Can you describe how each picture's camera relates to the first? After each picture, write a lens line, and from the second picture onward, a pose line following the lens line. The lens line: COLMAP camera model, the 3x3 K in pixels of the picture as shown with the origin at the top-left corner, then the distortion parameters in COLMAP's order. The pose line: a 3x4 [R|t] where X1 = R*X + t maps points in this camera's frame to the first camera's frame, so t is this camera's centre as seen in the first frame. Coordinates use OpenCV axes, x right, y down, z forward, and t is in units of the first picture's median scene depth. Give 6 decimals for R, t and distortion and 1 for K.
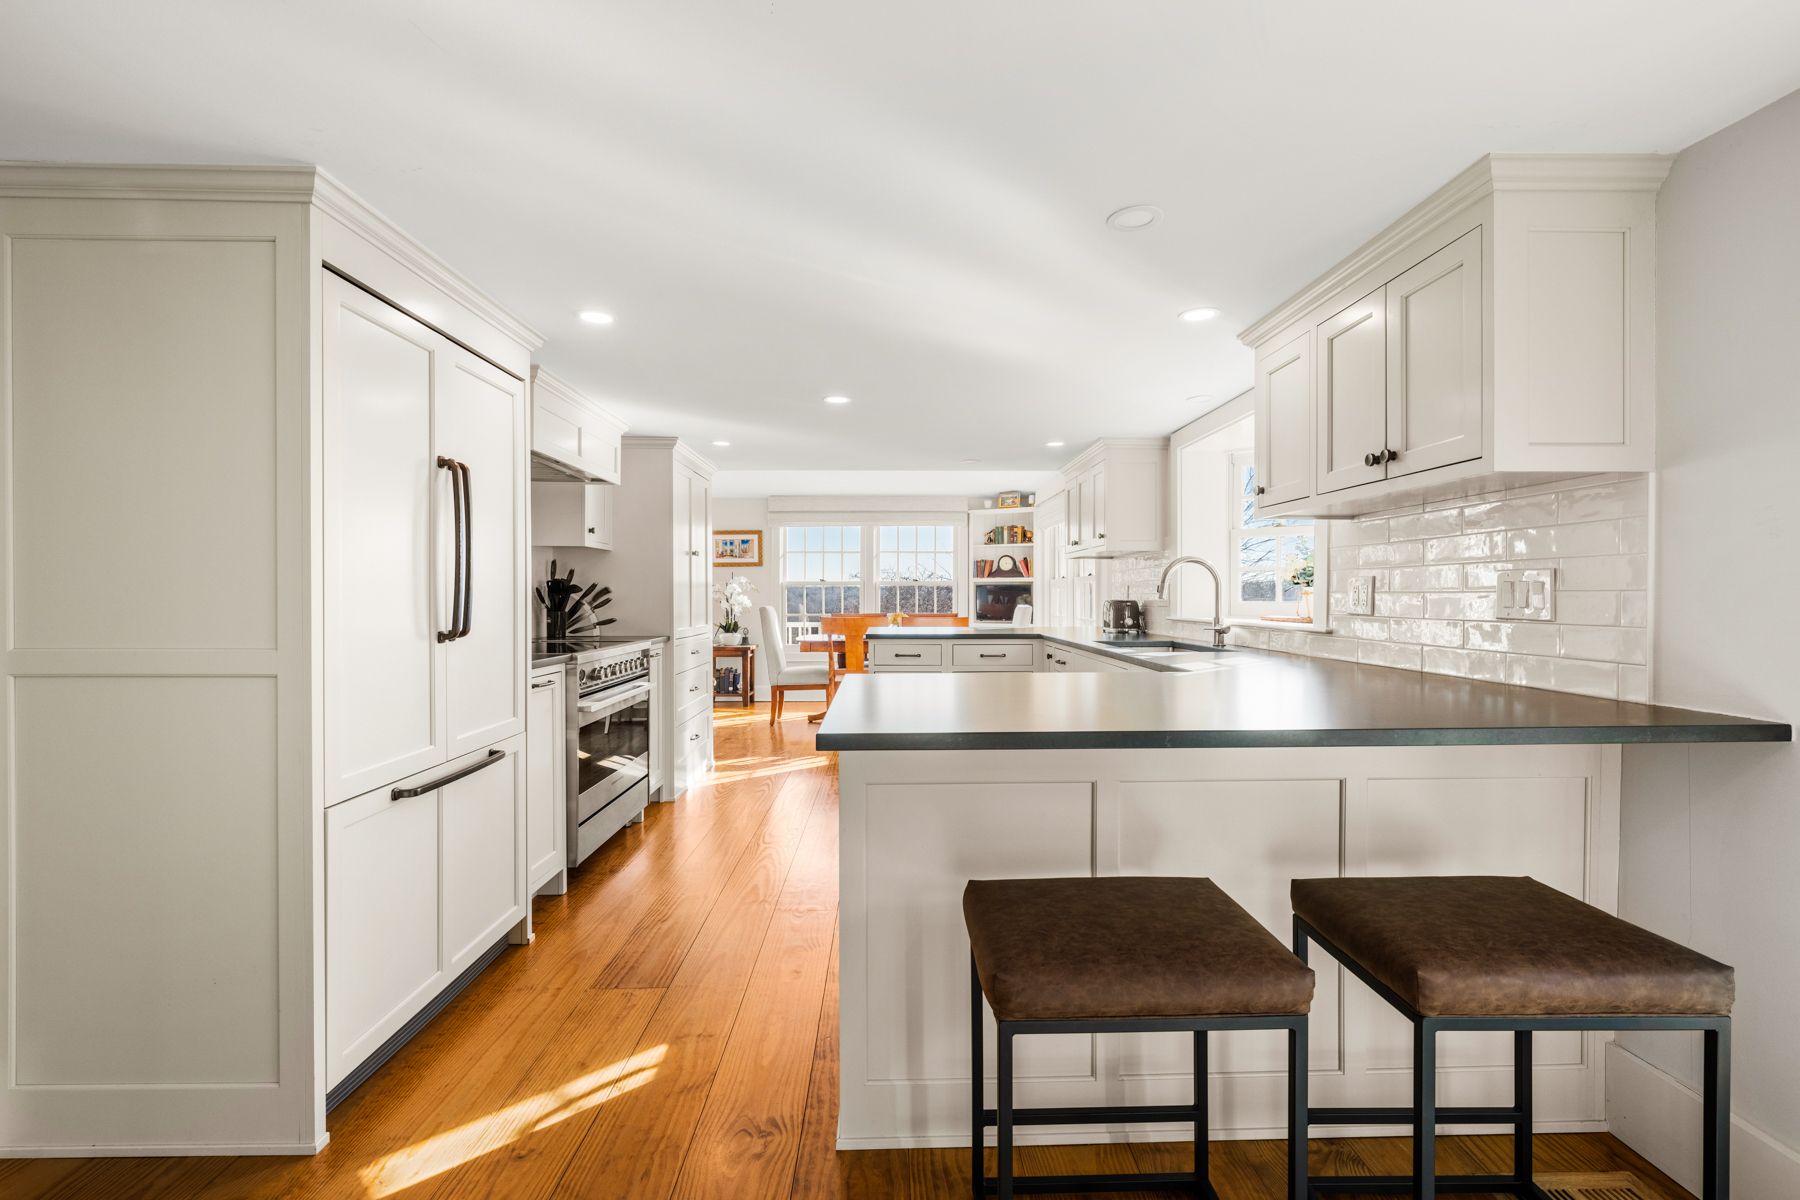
lens RADIAL K [[819.1, 0, 912.6], [0, 819.1, 603.1], [0, 0, 1]] dist [-0.003429, -0.000429]
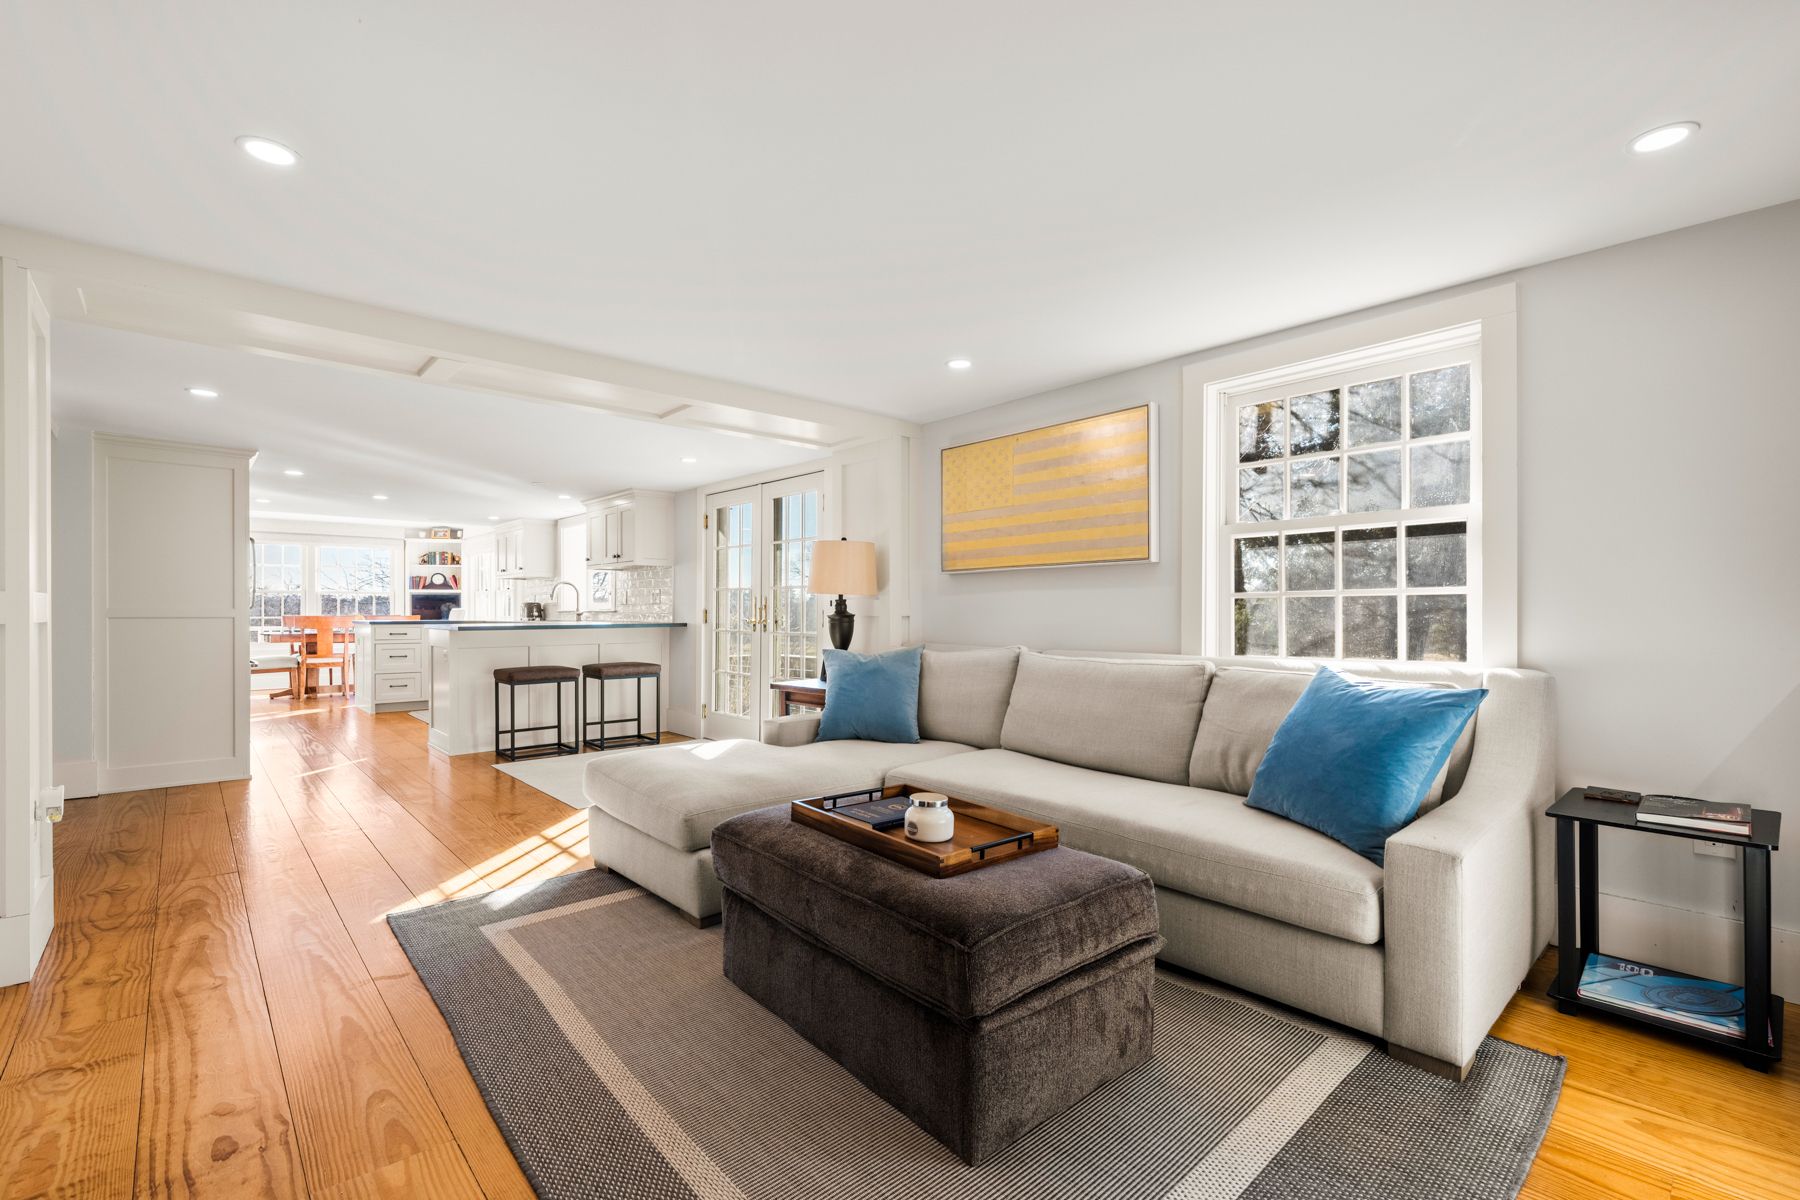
lens RADIAL K [[819.1, 0, 912.6], [0, 819.1, 603.1], [0, 0, 1]] dist [-0.003429, -0.000429]
pose [[0.766282, 0.006206, 0.642474, -0.158407], [0.005878, 0.999844, -0.016668, 0.019217], [-0.642477, 0.016549, 0.766126, -0.563445]]
